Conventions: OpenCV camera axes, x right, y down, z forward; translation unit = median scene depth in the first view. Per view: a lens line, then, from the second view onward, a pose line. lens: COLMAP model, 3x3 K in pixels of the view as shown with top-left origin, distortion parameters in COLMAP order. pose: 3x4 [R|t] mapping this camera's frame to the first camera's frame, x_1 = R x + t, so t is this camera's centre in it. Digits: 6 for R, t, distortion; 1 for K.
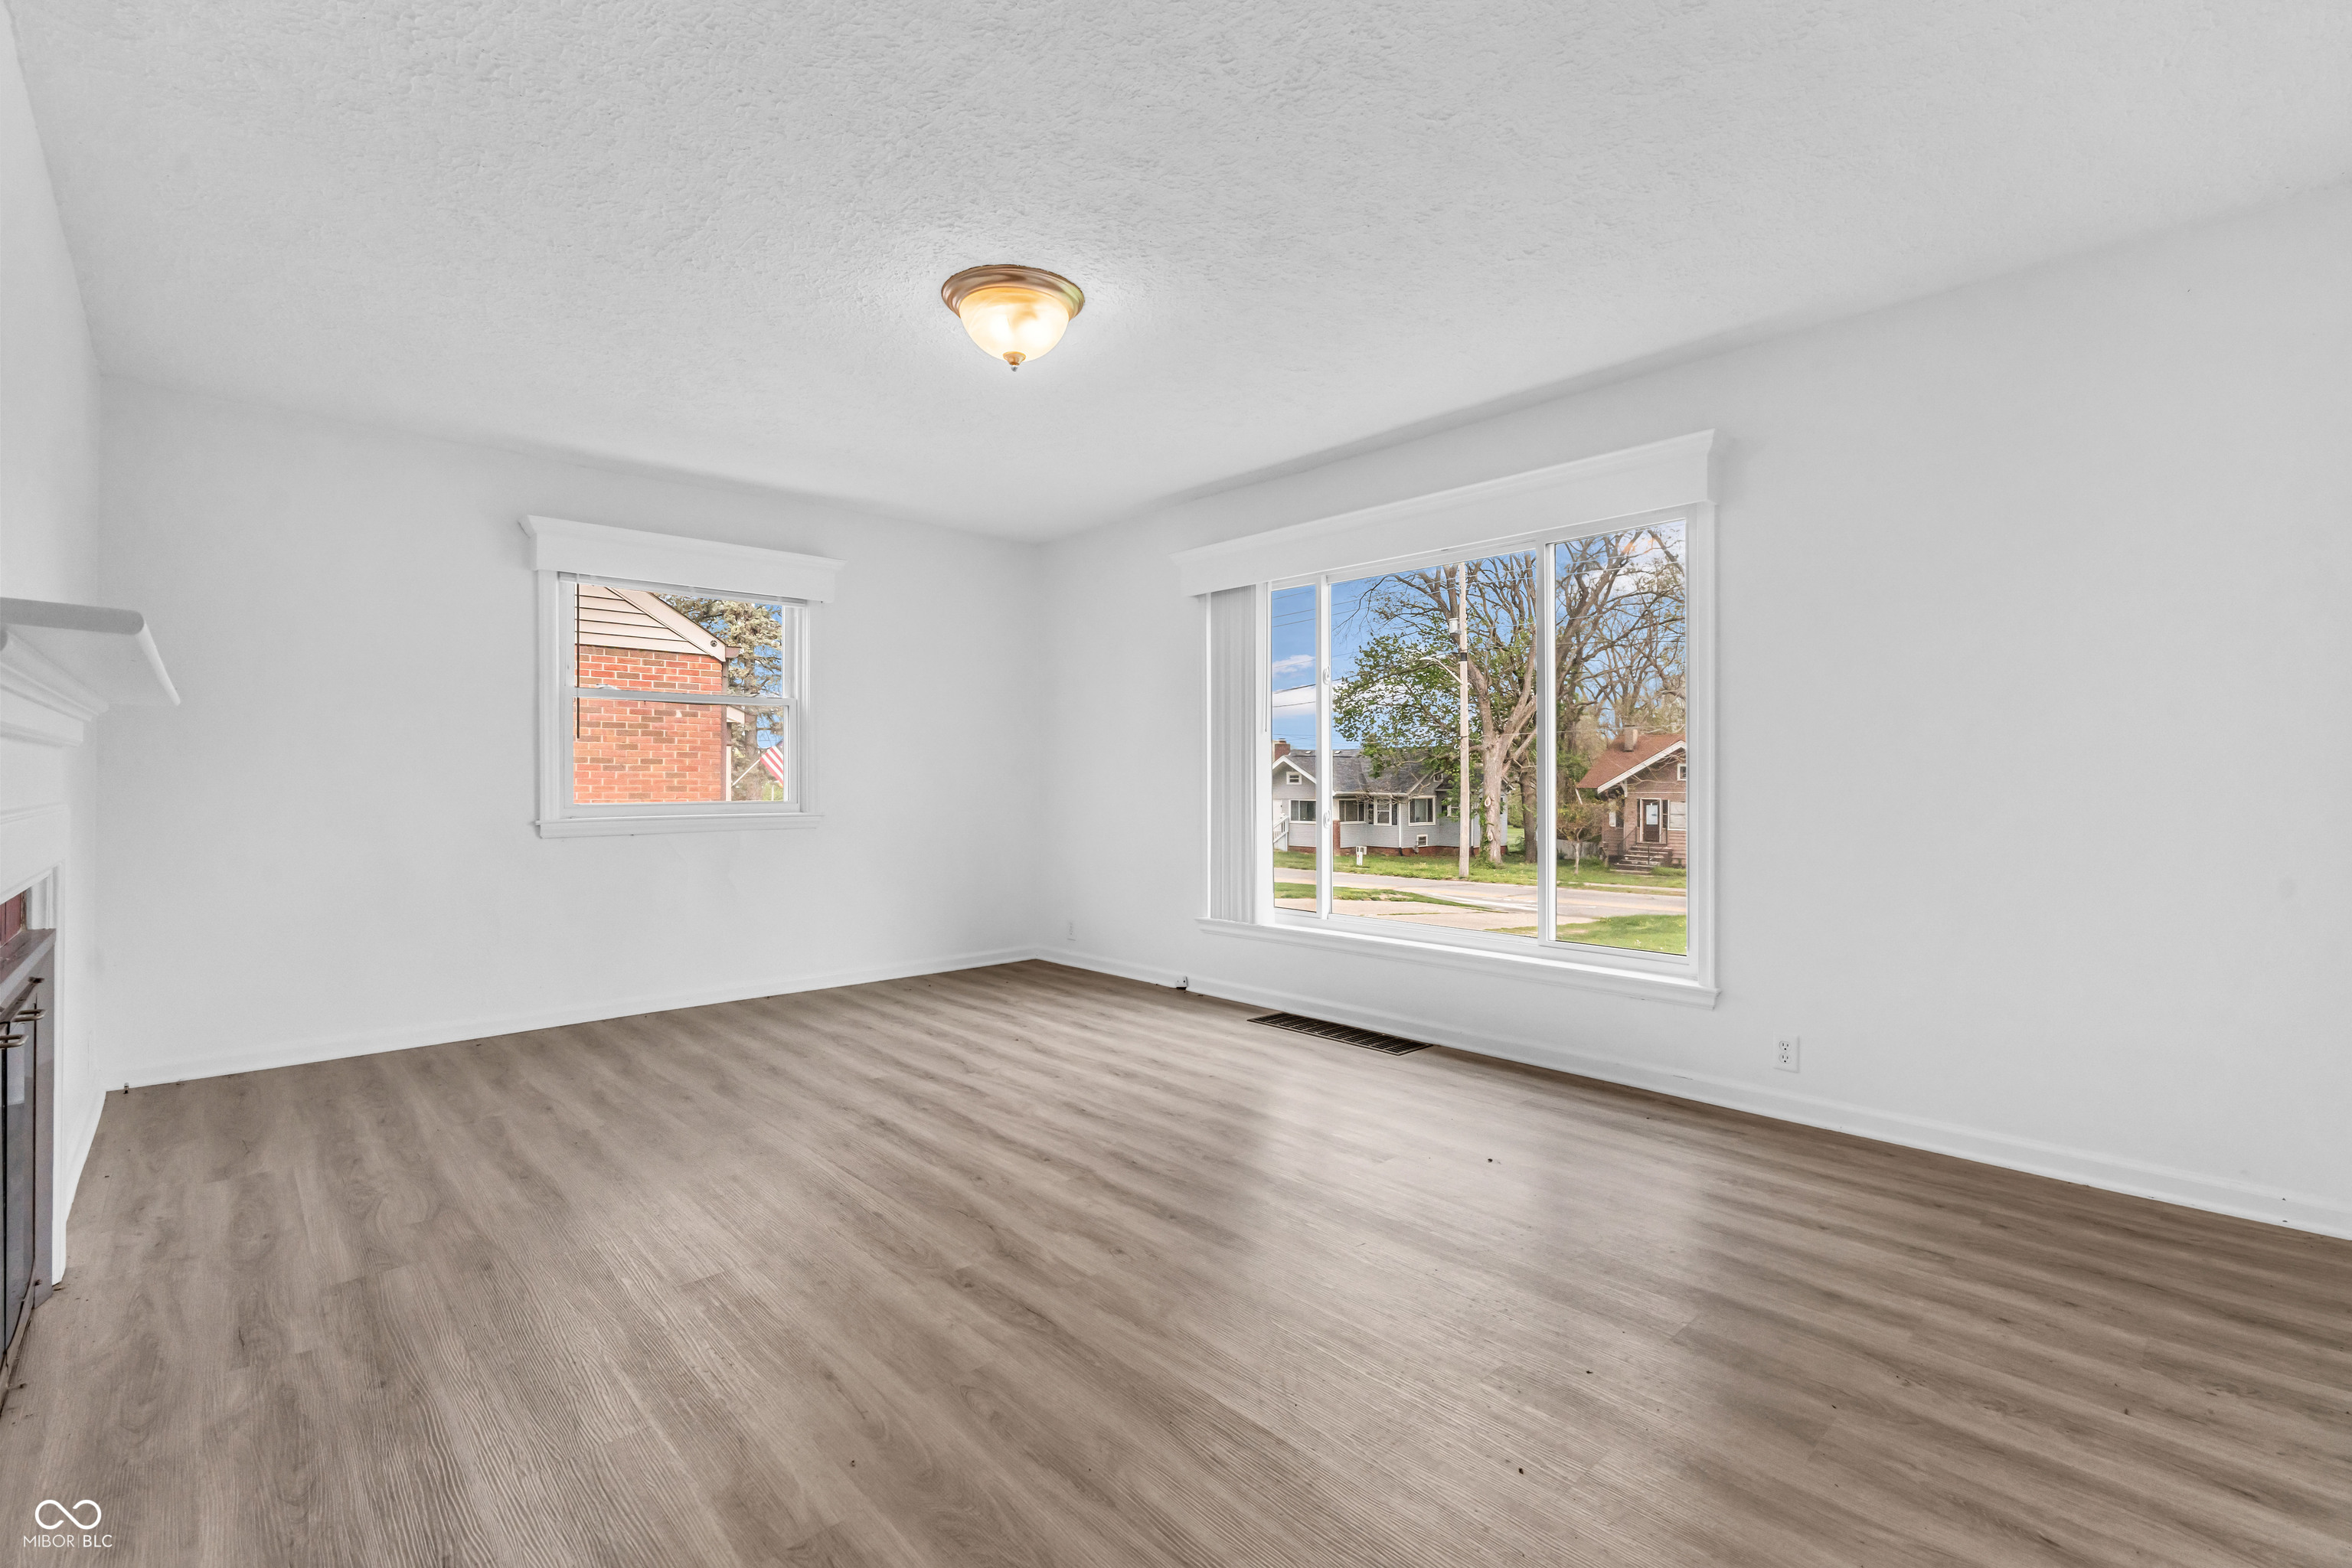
lens RADIAL K [[1055.2, 0, 1172.7], [0, 1055.2, 785.2], [0, 0, 1]] dist [-0.010602, -0.000574]
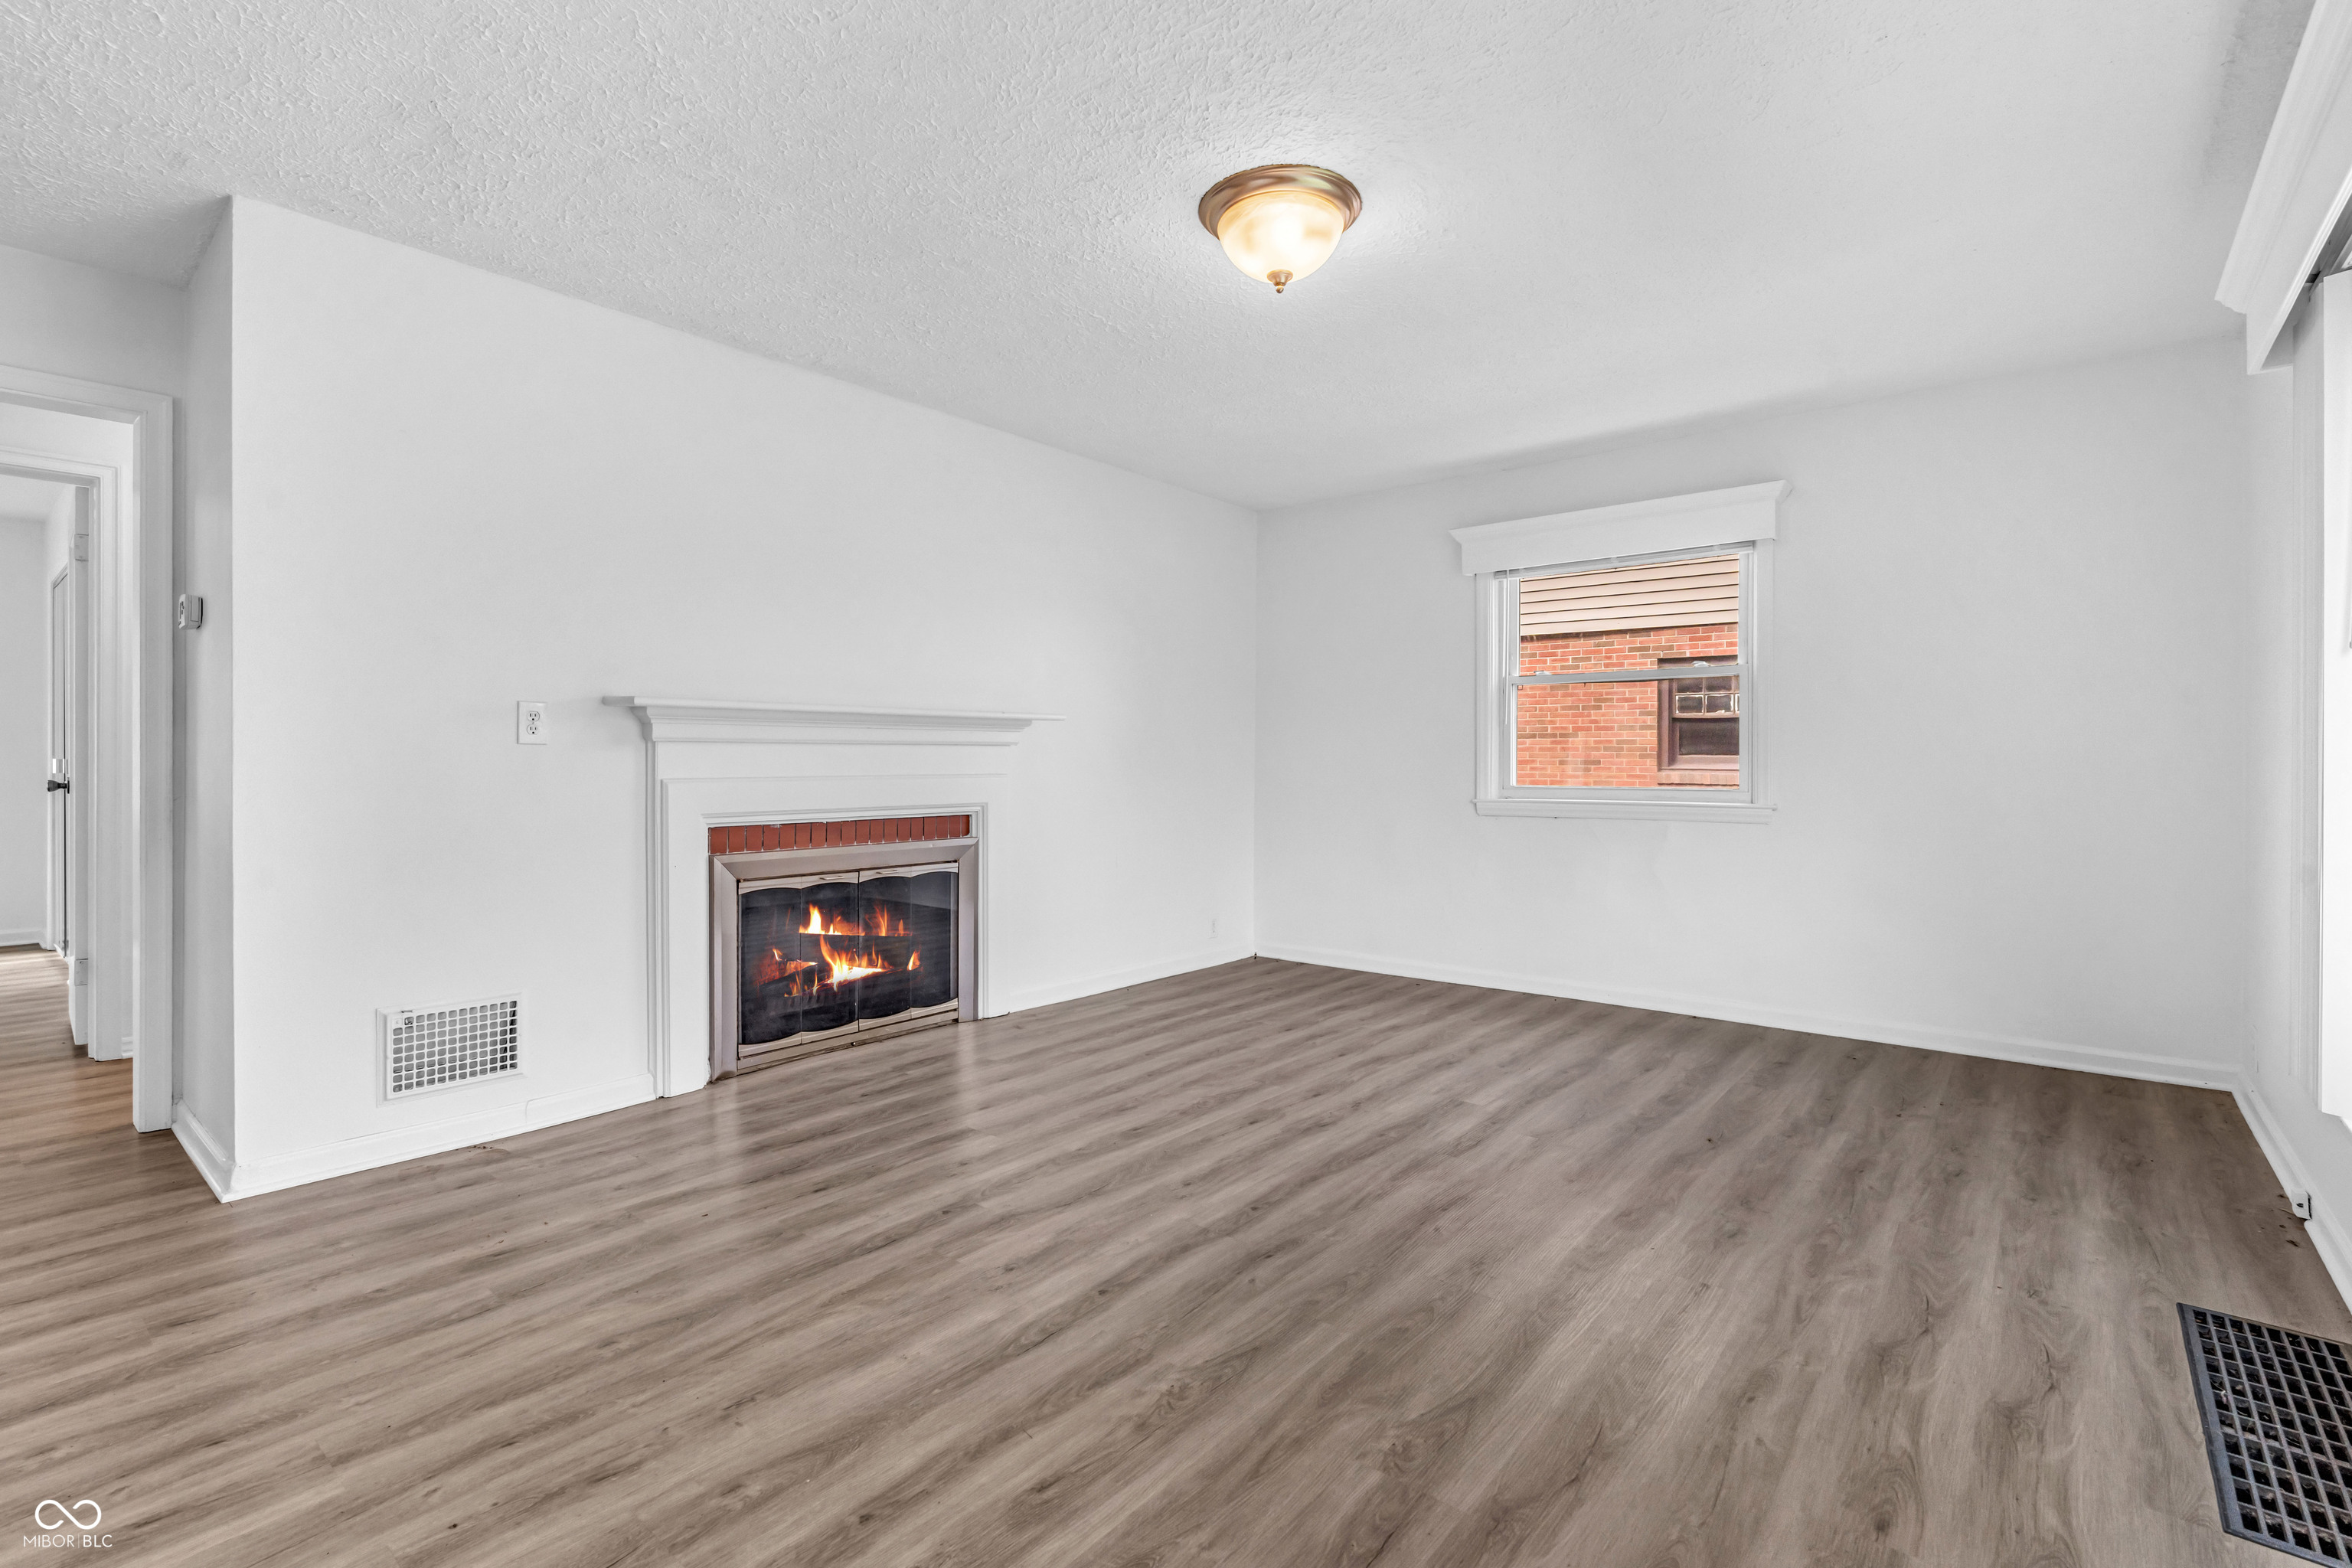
lens RADIAL K [[1055.2, 0, 1173.0], [0, 1055.2, 767.3], [0, 0, 1]] dist [-0.010602, -0.000574]
pose [[0.131525, 0.007990, -0.991281, 0.686953], [-0.002487, 0.999967, 0.007731, -0.011092], [0.991310, 0.001448, 0.131541, 0.779424]]
